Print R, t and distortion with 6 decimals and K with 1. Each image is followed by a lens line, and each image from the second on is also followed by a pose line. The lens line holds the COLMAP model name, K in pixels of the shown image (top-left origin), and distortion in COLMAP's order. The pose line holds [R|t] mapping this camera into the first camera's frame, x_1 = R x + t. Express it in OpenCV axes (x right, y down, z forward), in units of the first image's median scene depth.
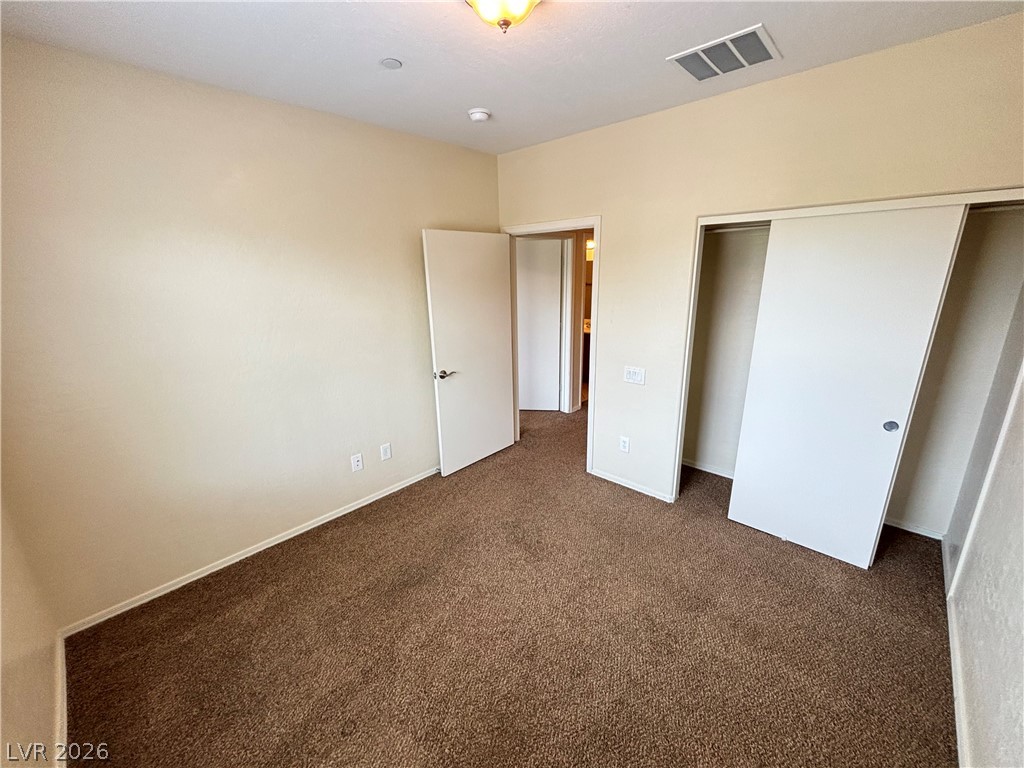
lens RADIAL K [[414.0, 0, 510.8], [0, 414.0, 385.5], [0, 0, 1]] dist [0.000546, 0.000162]
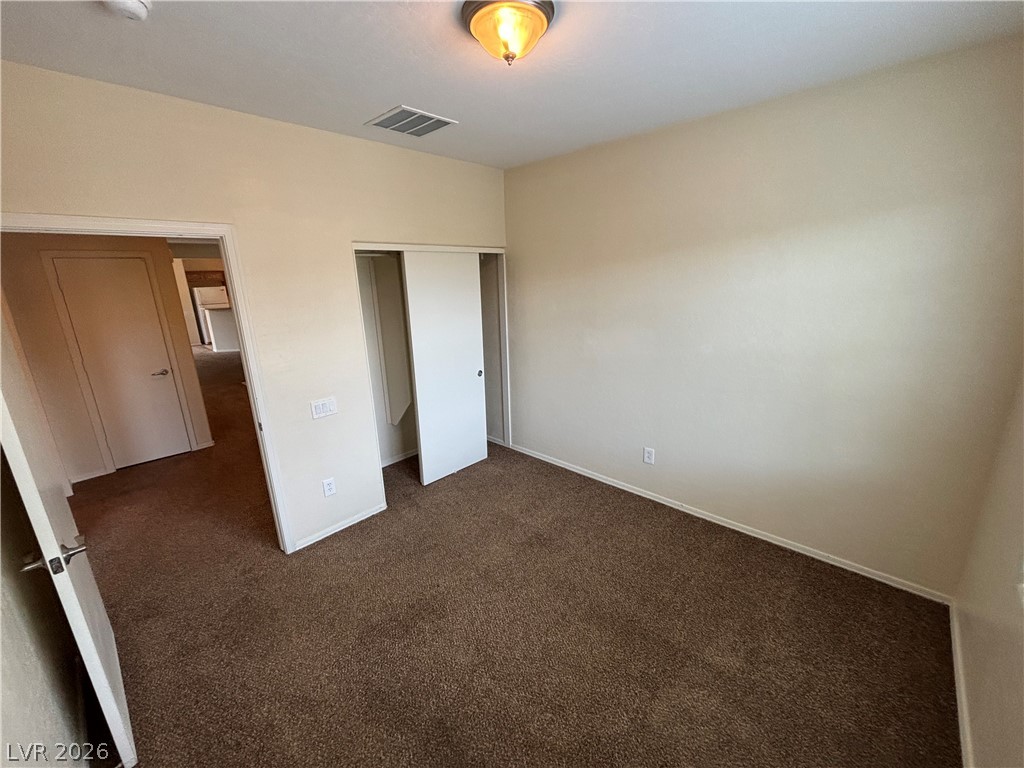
lens RADIAL K [[414.0, 0, 510.8], [0, 414.0, 385.5], [0, 0, 1]] dist [0.000546, 0.000162]
pose [[-0.001828, -0.236147, 0.971716, -1.262359], [0.306508, 0.924814, 0.225326, -0.327728], [-0.951866, 0.298250, 0.070690, 1.186991]]
